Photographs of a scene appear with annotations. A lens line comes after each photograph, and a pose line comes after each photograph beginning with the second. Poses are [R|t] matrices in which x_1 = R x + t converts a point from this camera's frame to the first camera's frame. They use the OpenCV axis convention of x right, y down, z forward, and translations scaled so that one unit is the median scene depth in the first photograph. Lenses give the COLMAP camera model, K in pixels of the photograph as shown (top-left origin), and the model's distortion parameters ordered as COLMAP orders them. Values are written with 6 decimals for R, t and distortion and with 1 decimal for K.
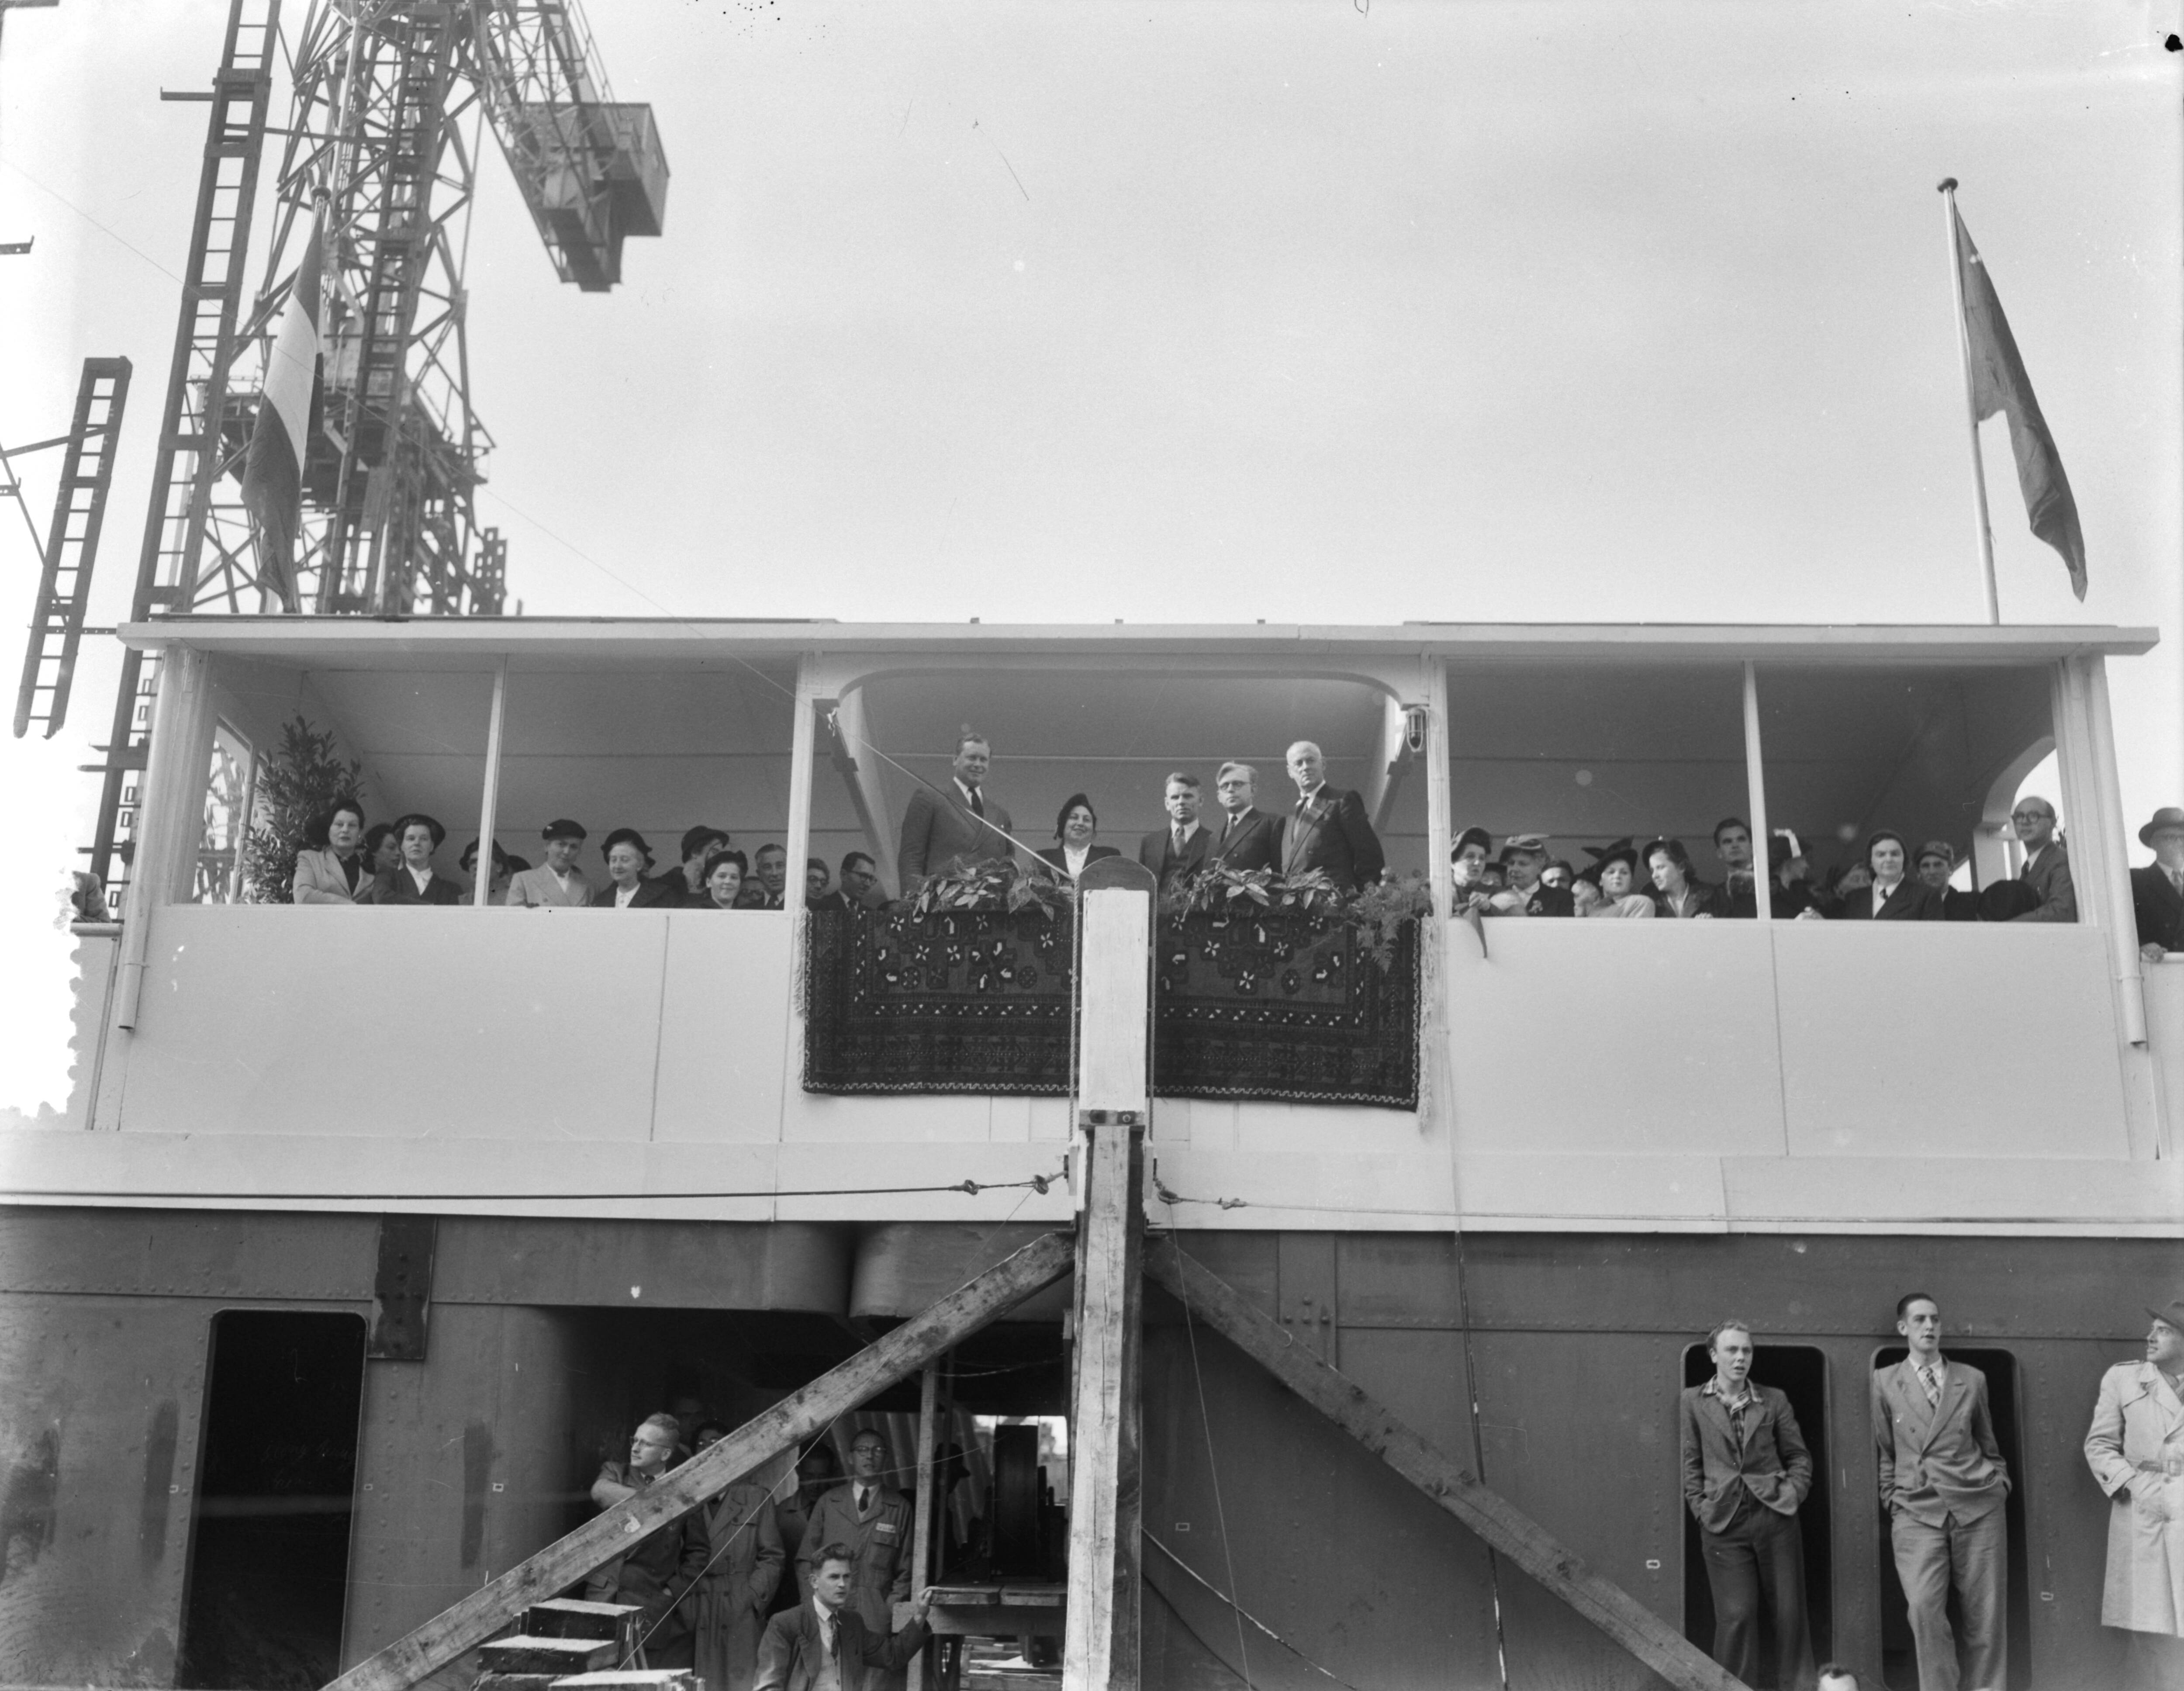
lens RADIAL K [[2243.4, 0, 1089.6], [0, 2243.4, 885.6], [0, 0, 1]] dist [-0.009637, -0.049416]
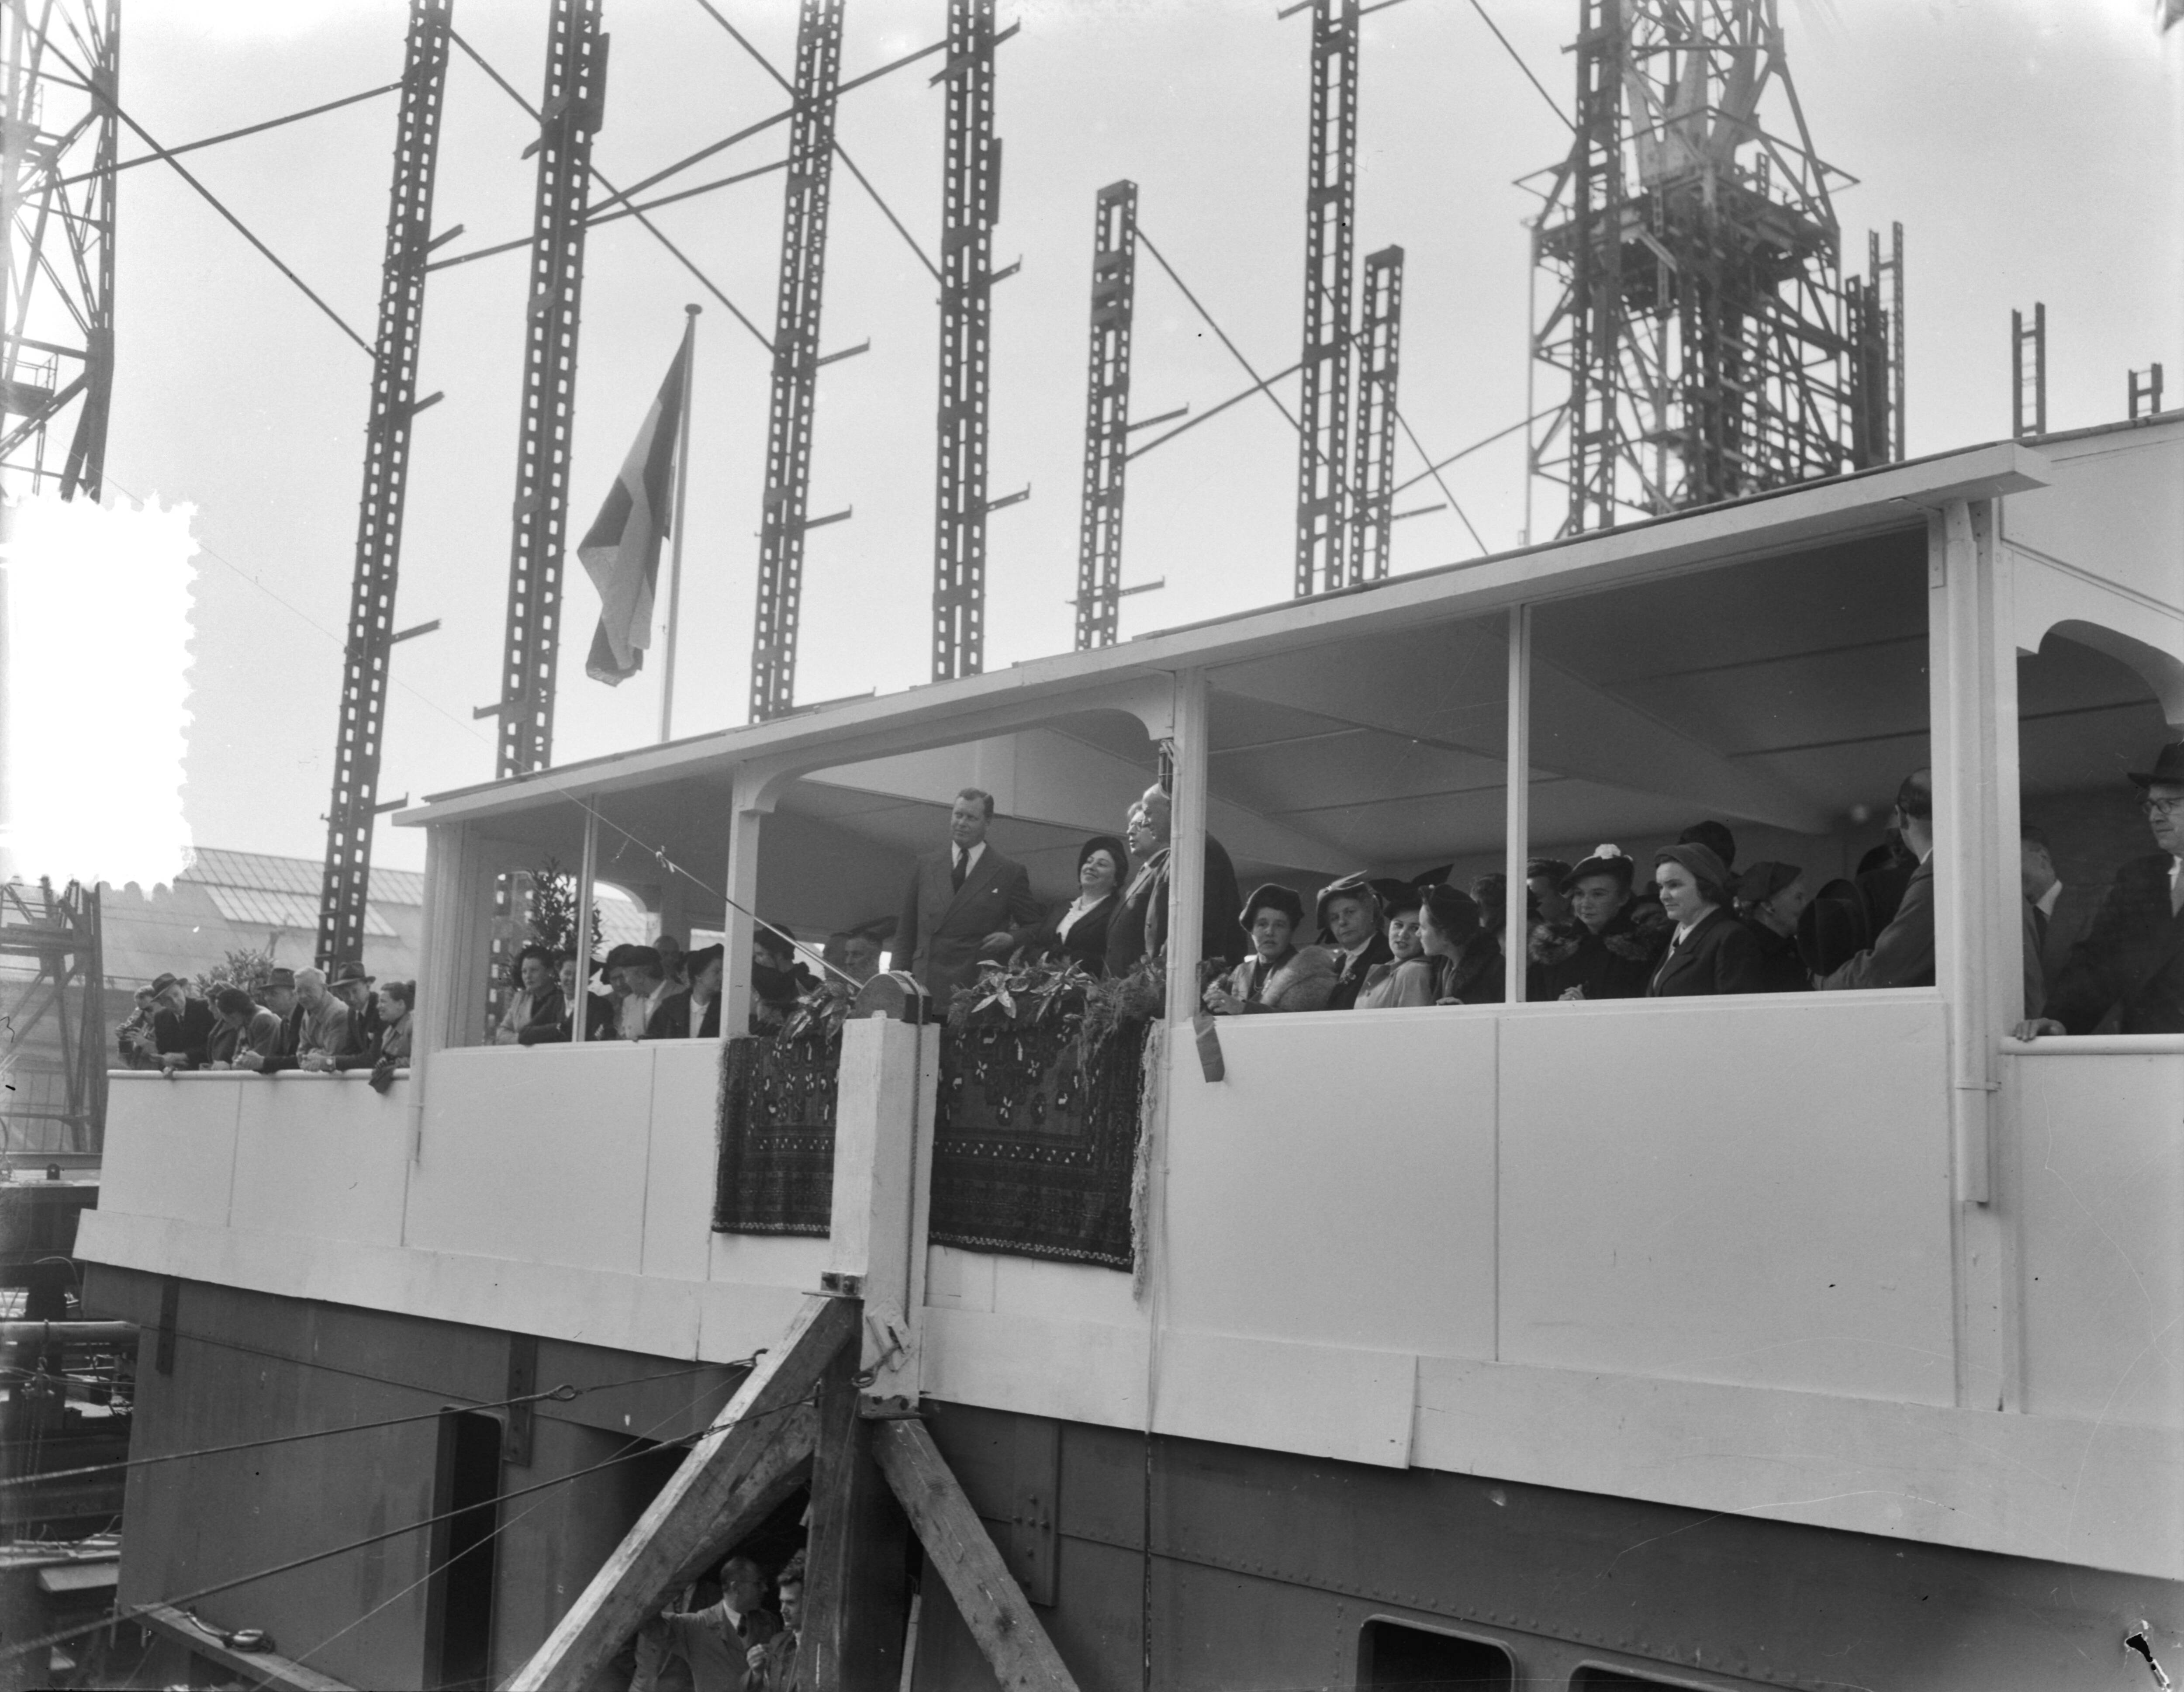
lens RADIAL K [[2261.2, 0, 1104.3], [0, 2261.2, 849.9], [0, 0, 1]] dist [-0.008880, -0.033659]
pose [[0.697322, -0.100355, -0.709698, 0.721122], [0.178983, 0.983162, 0.036837, -0.079696], [0.694051, -0.152712, 0.703542, 0.440094]]
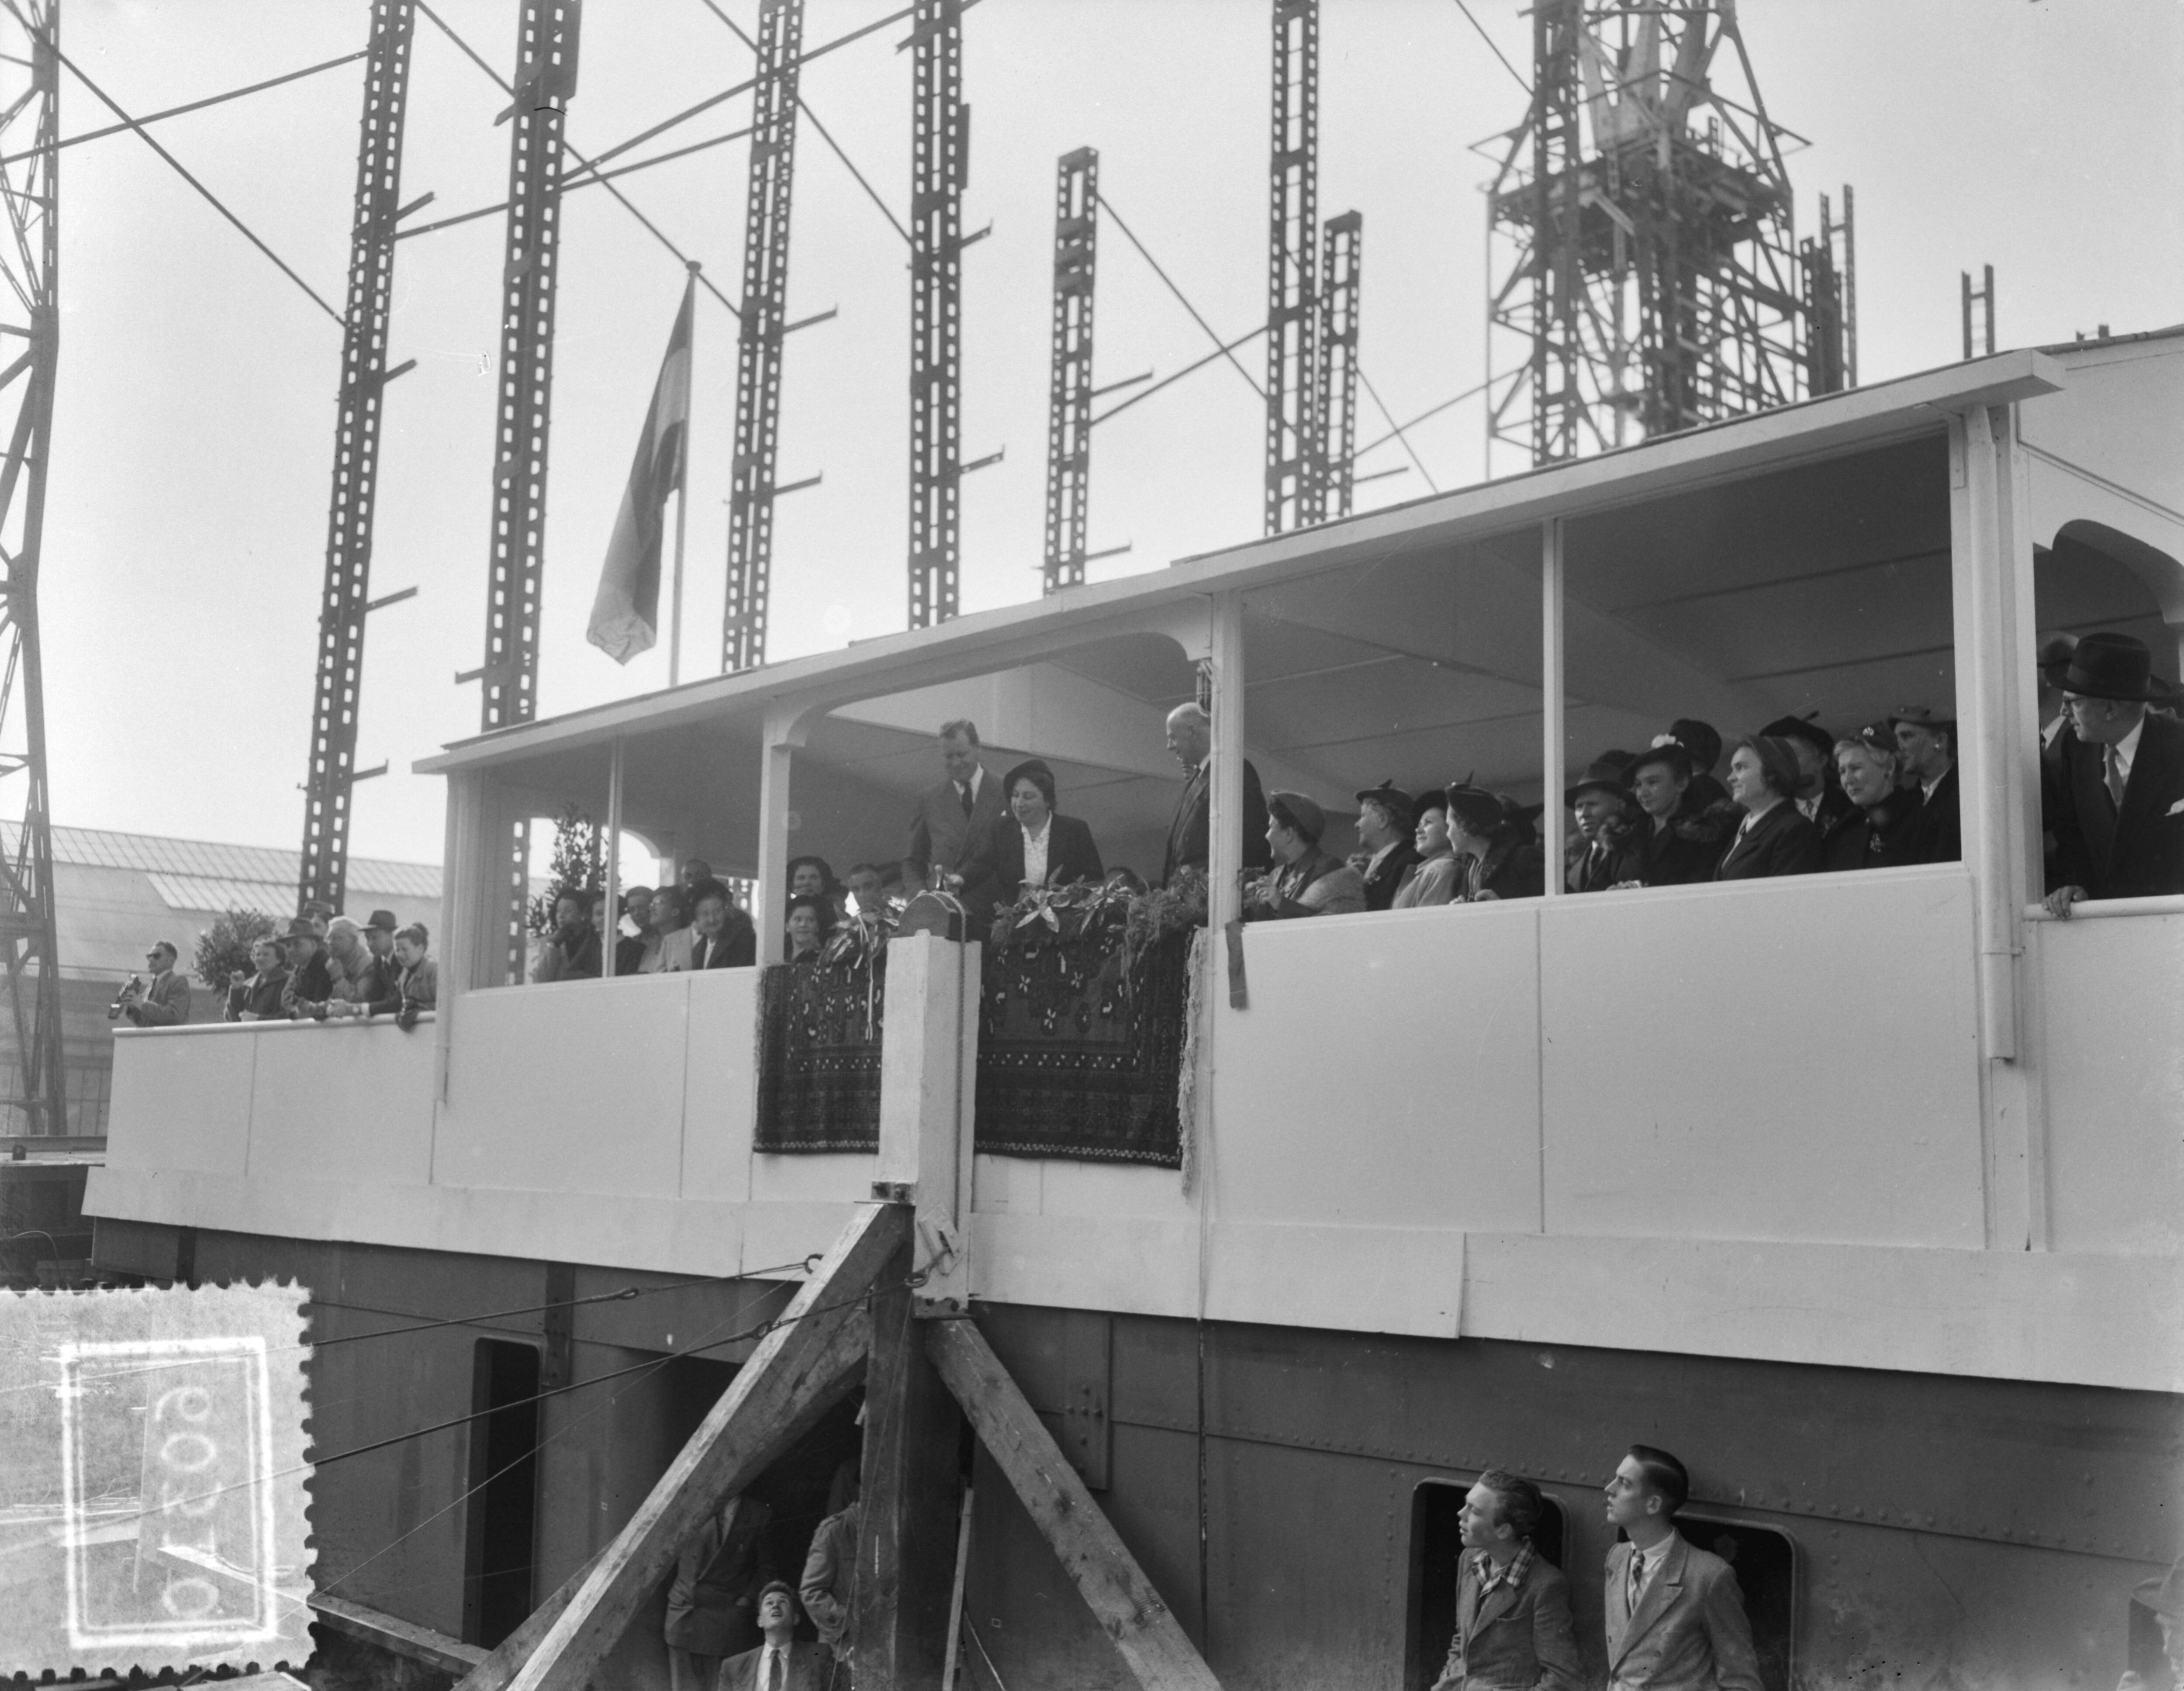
lens RADIAL K [[2282.3, 0, 1092.0], [0, 2282.3, 845.5], [0, 0, 1]] dist [-0.007796, -0.035924]
pose [[0.710354, -0.105044, -0.695962, 0.721880], [0.190351, 0.980625, 0.046278, -0.064078], [0.677616, -0.165351, 0.716586, 0.379731]]
